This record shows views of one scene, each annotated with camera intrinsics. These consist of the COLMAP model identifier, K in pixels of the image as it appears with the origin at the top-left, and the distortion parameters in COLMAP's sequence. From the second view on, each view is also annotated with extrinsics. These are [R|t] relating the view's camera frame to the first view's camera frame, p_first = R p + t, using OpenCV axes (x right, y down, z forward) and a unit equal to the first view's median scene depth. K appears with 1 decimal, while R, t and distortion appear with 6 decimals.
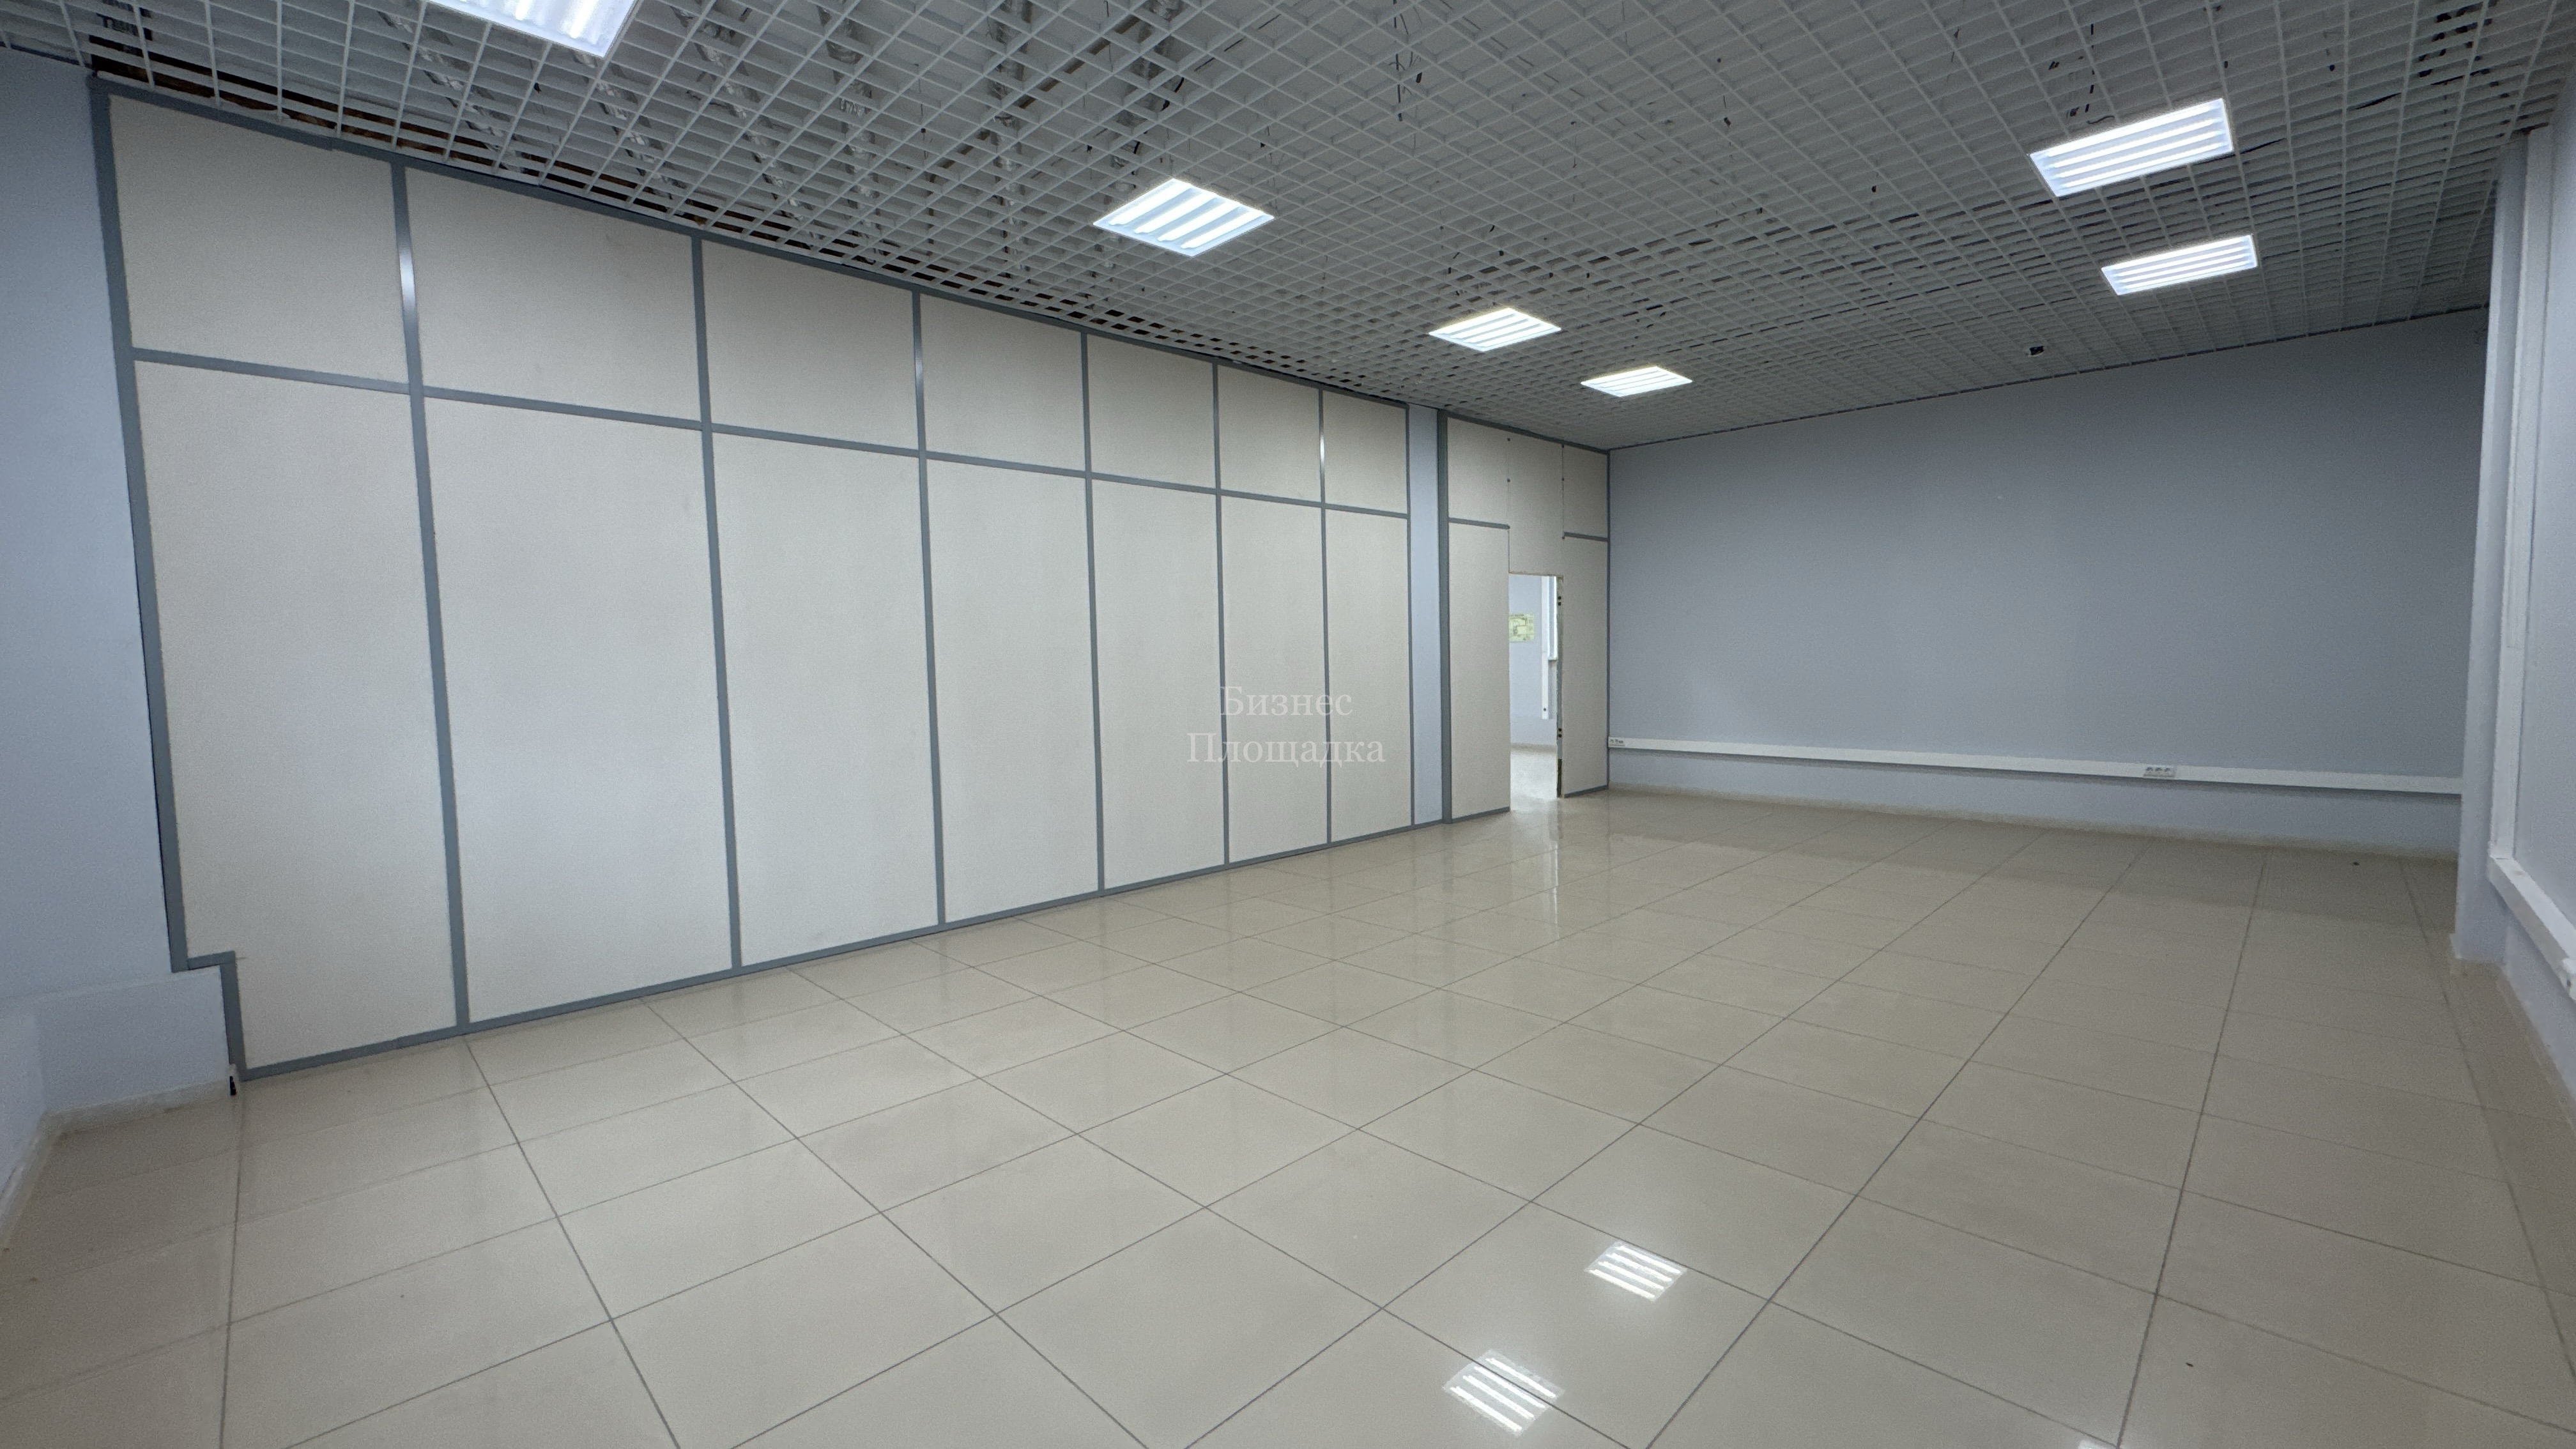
lens RADIAL K [[1031.4, 0, 1287.7], [0, 1031.4, 726.5], [0, 0, 1]] dist [0.001270, 0.000111]
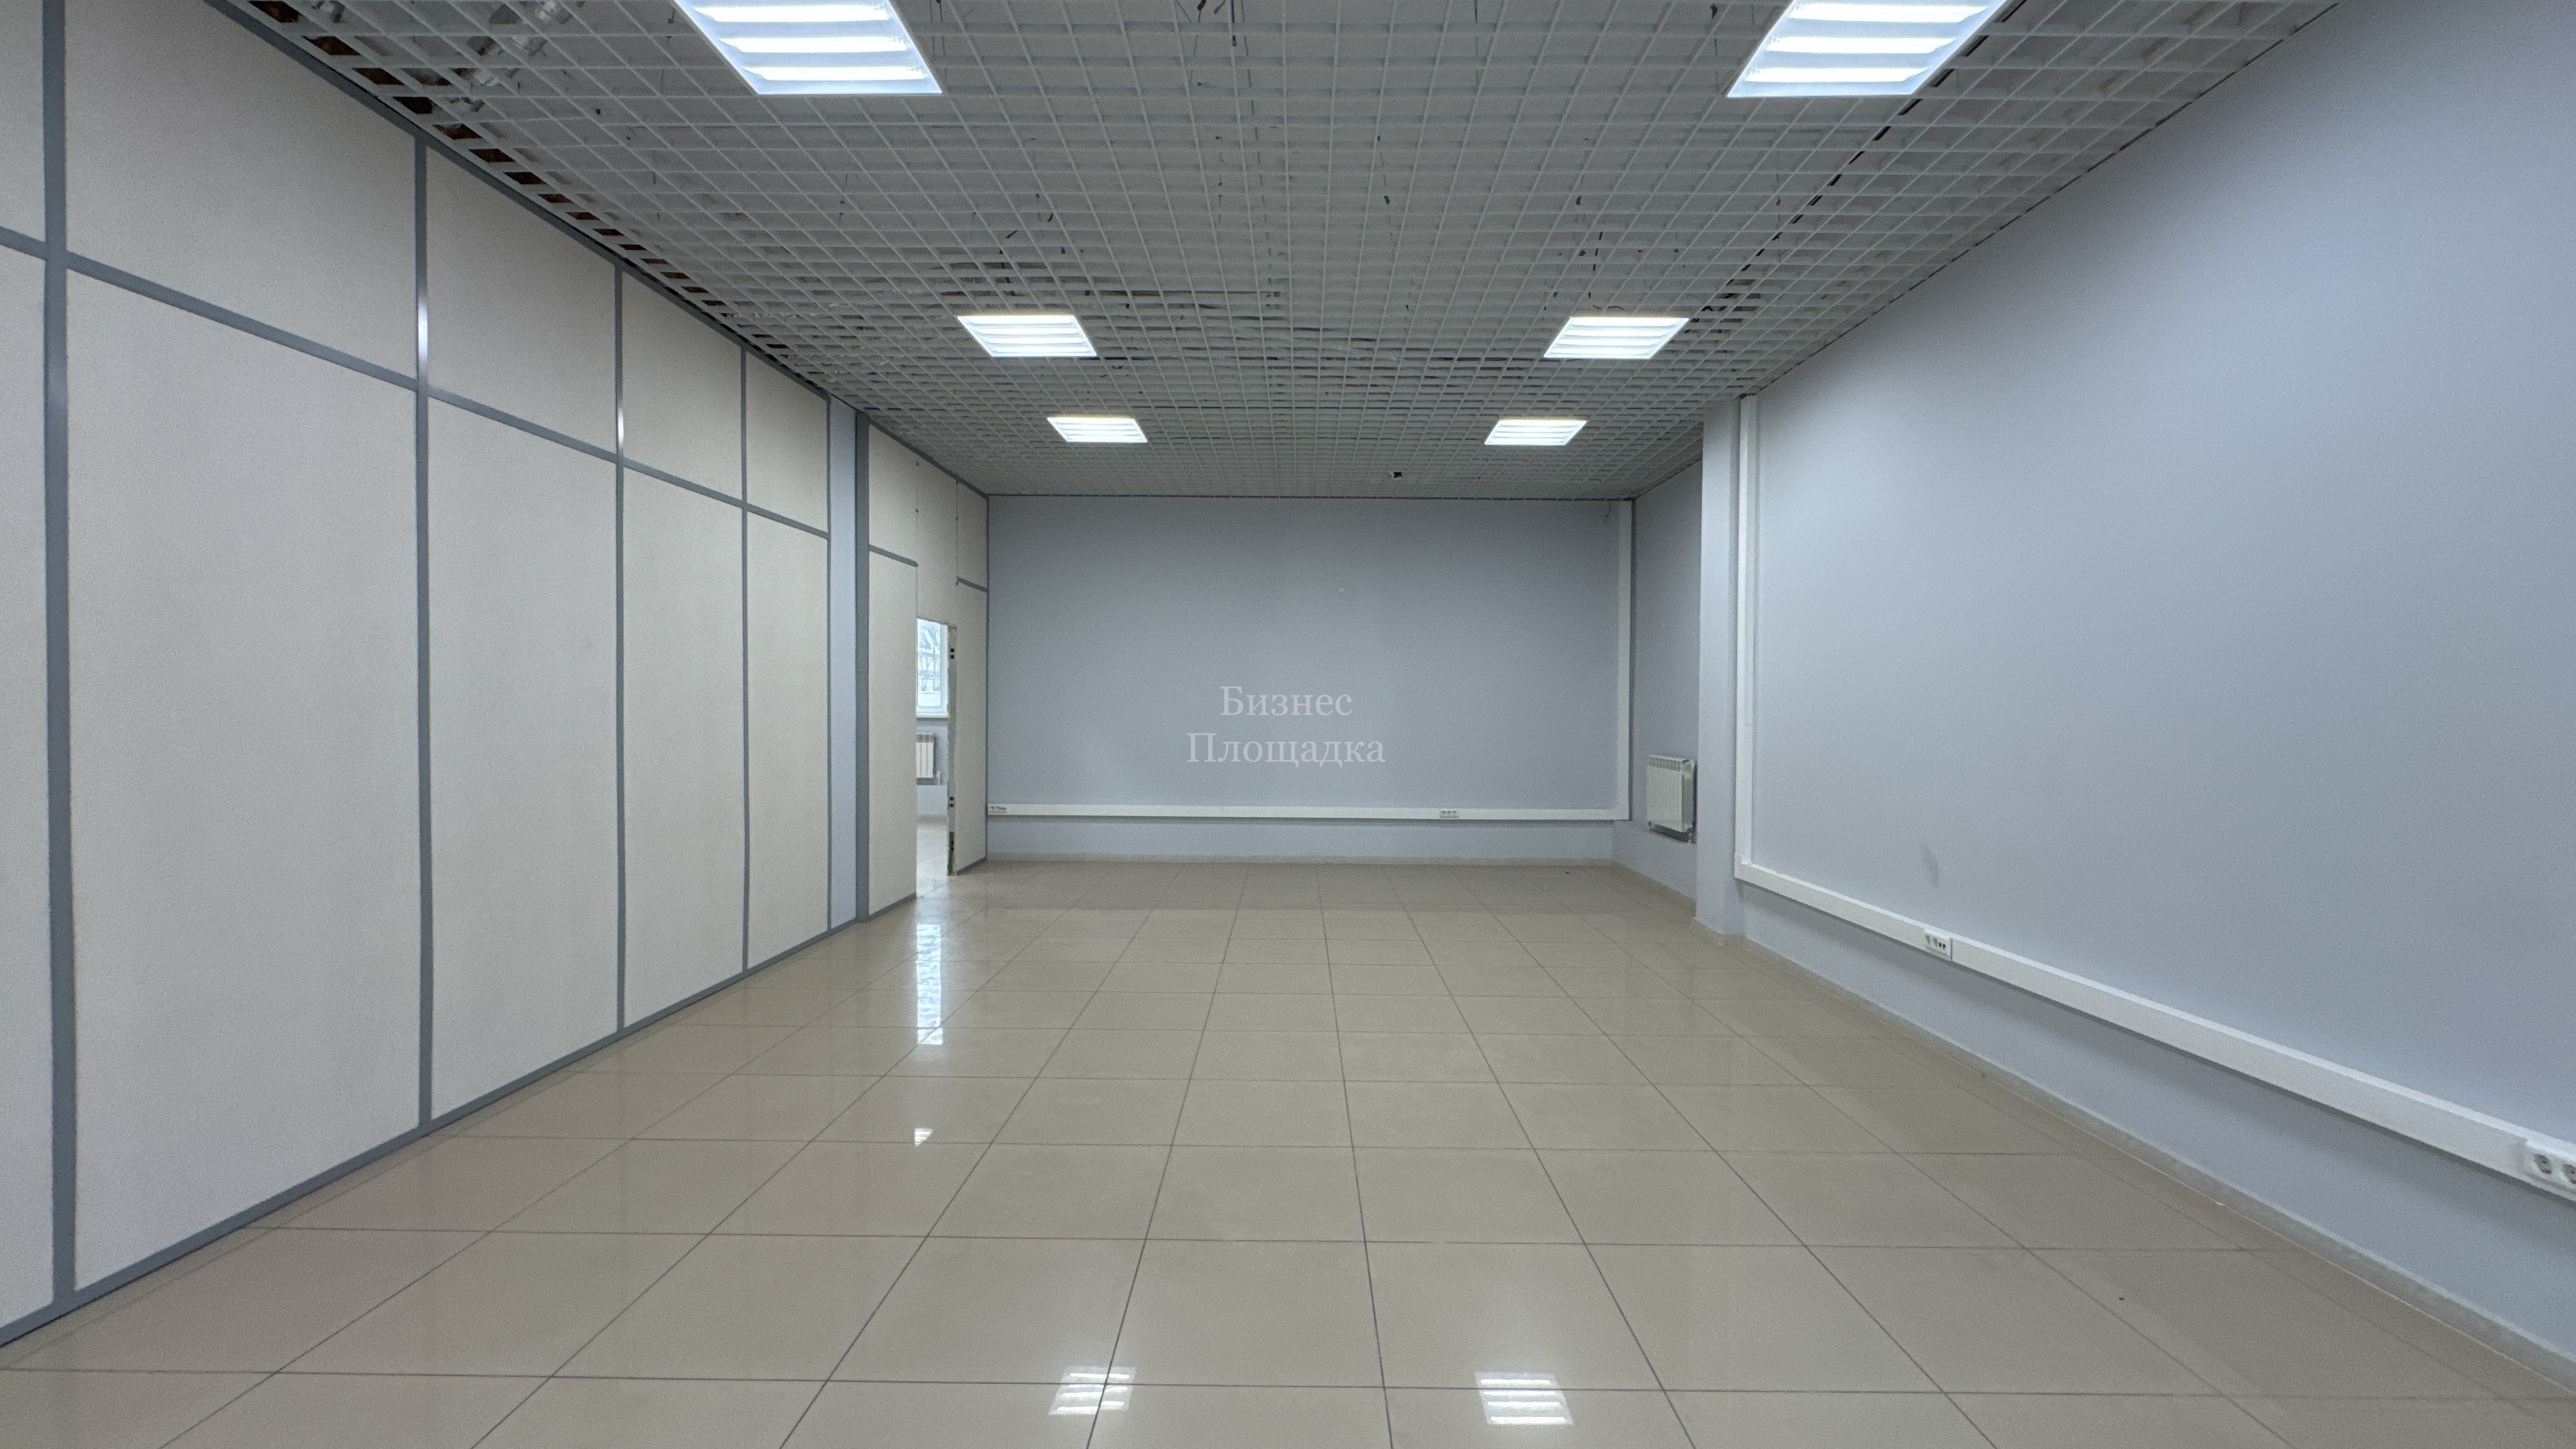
lens RADIAL K [[1031.4, 0, 1291.0], [0, 1031.4, 721.1], [0, 0, 1]] dist [0.001270, 0.000111]
pose [[0.707039, 0.013260, 0.707050, -0.195379], [0.029526, 0.998399, -0.048250, -0.014696], [-0.706557, 0.054991, 0.705516, 0.208944]]
